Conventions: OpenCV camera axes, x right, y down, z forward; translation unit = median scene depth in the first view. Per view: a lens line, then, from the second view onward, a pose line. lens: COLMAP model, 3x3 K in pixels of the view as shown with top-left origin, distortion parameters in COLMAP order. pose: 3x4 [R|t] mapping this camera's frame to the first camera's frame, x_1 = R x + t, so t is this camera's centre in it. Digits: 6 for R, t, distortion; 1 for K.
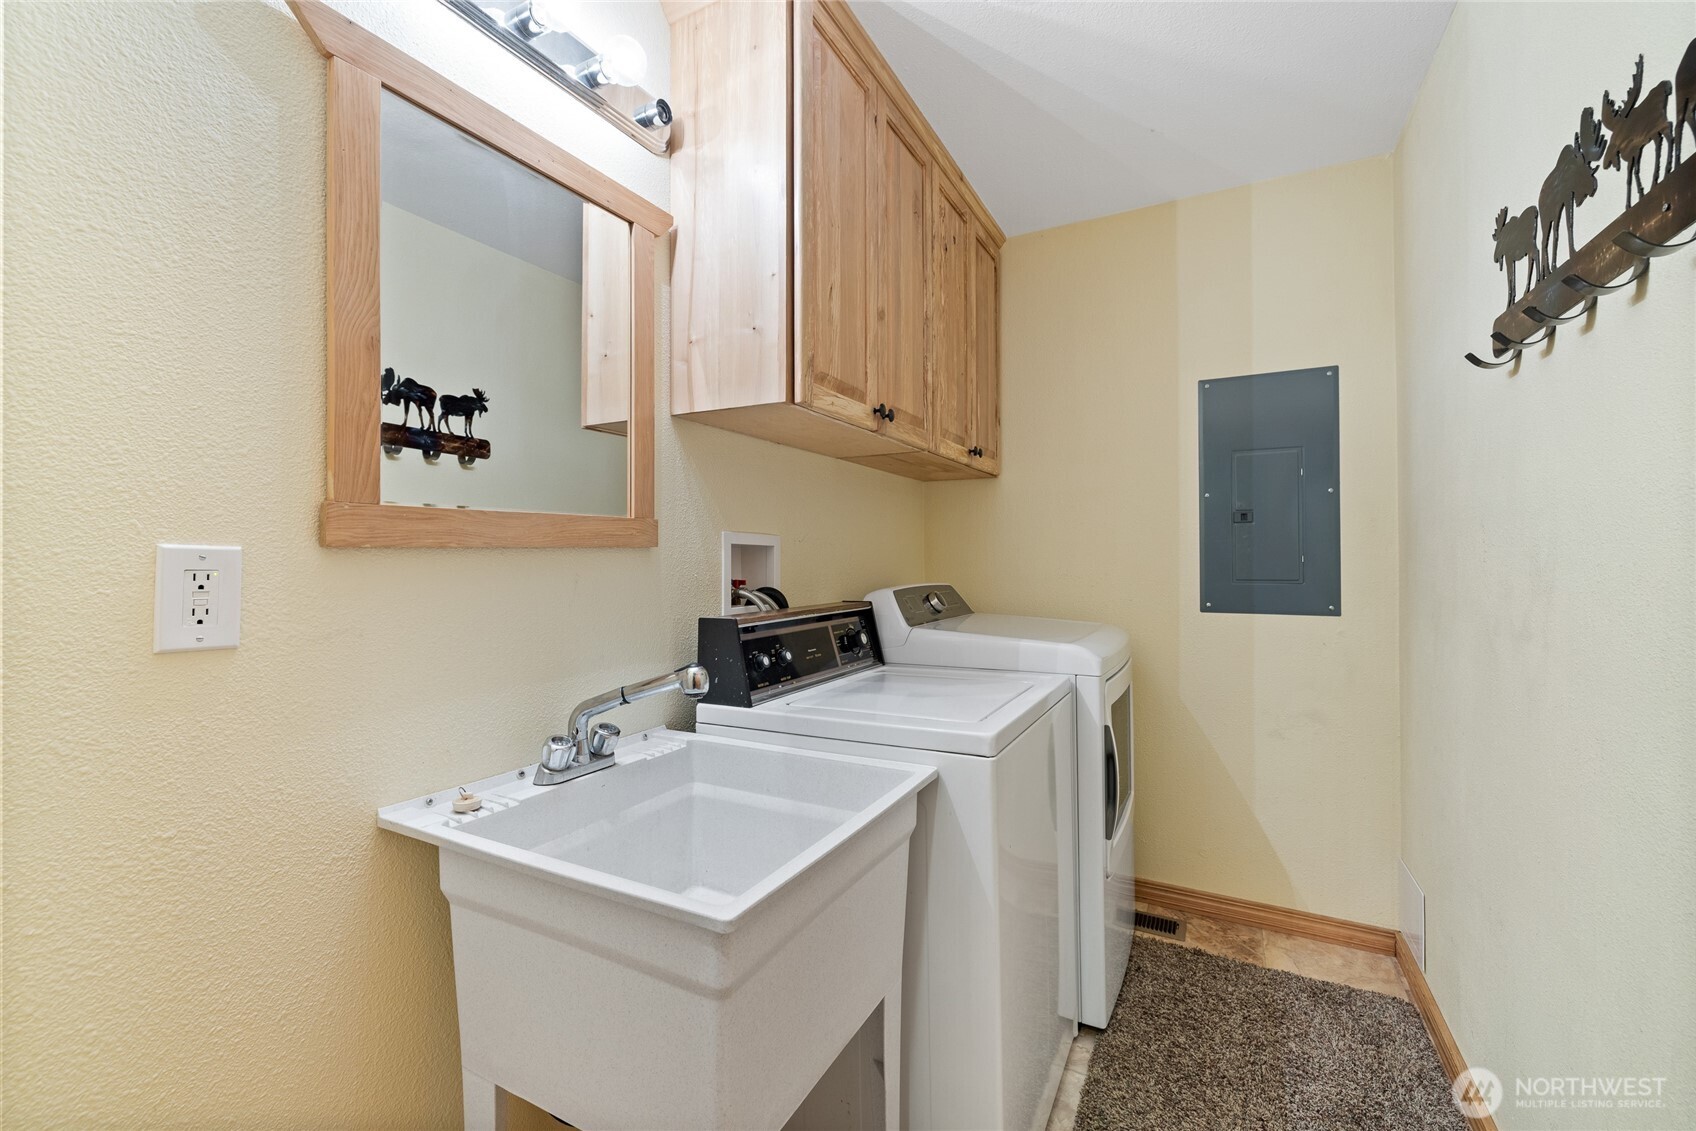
lens RADIAL K [[711.1, 0, 844.3], [0, 711.1, 556.1], [0, 0, 1]] dist [0.001656, 0.000106]
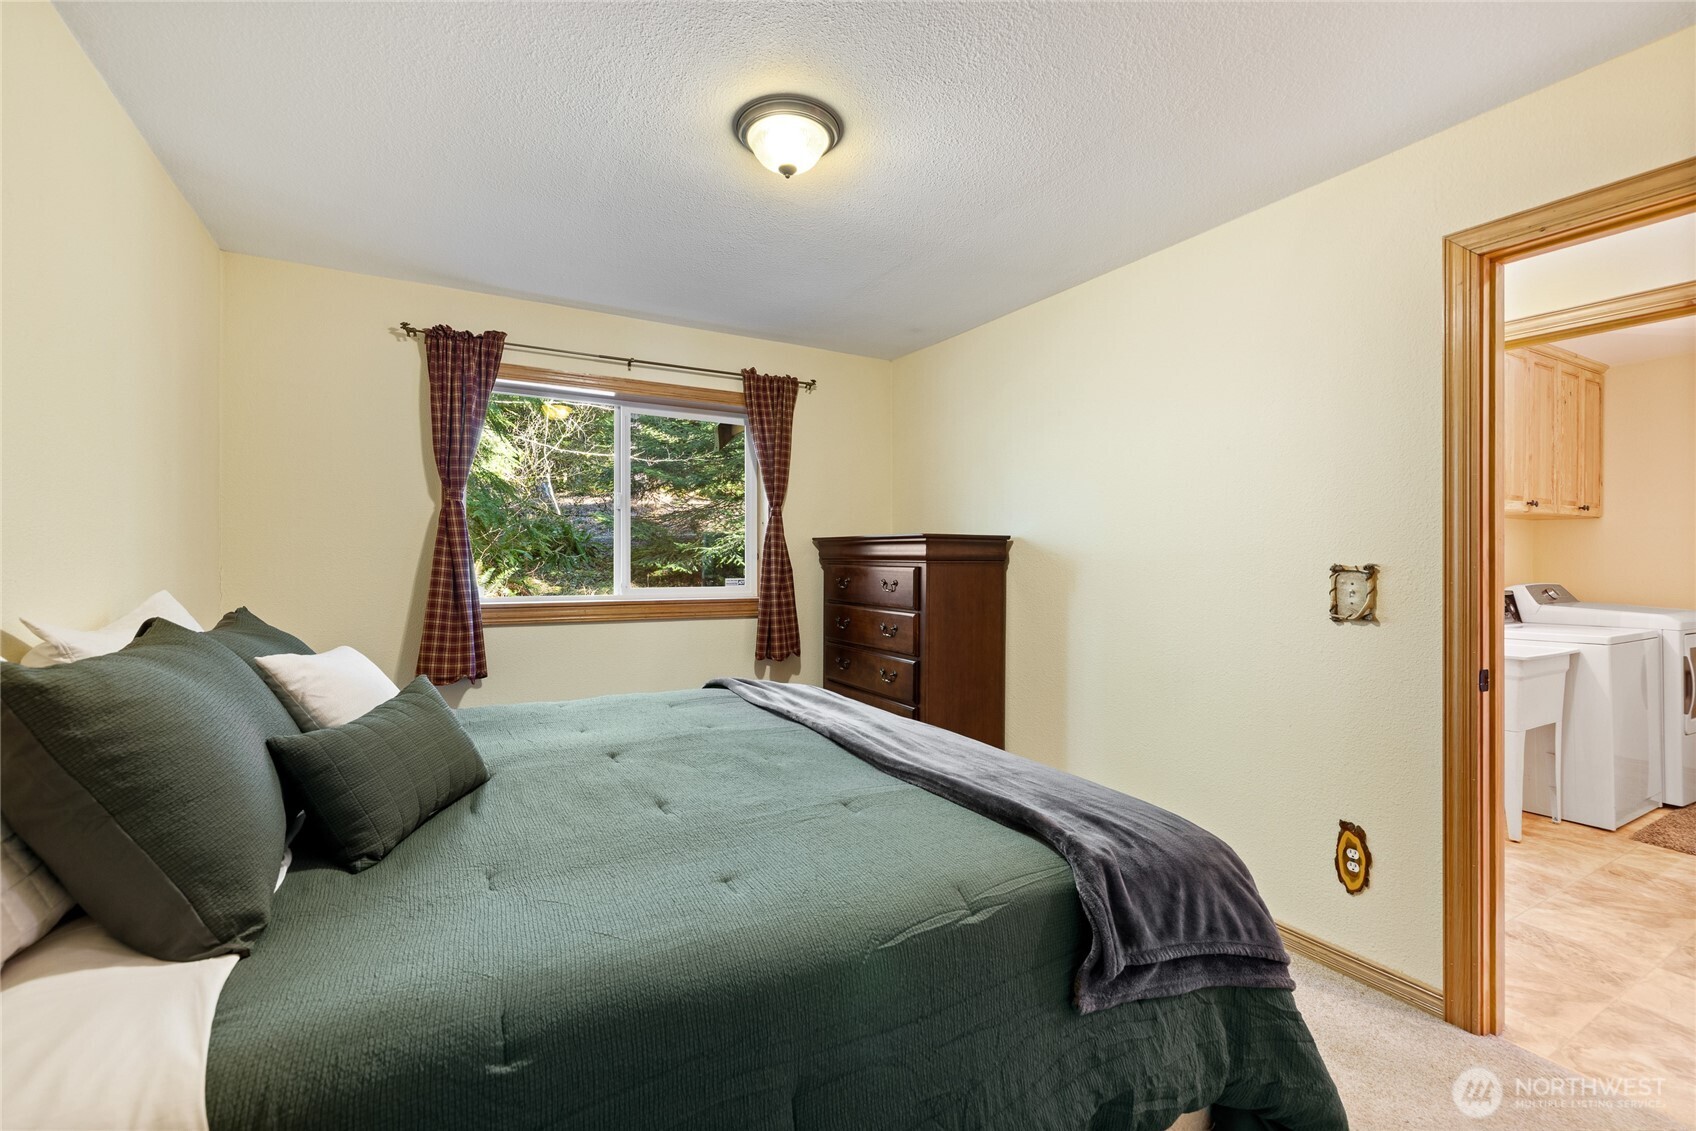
lens RADIAL K [[721.3, 0, 848.0], [0, 721.3, 565.5], [0, 0, 1]] dist [0.014536, 0.000109]
pose [[0.848281, 0.006669, -0.529504, -0.443452], [0.000154, 0.999918, 0.012840, -0.032855], [0.529546, -0.010974, 0.848210, -1.661321]]
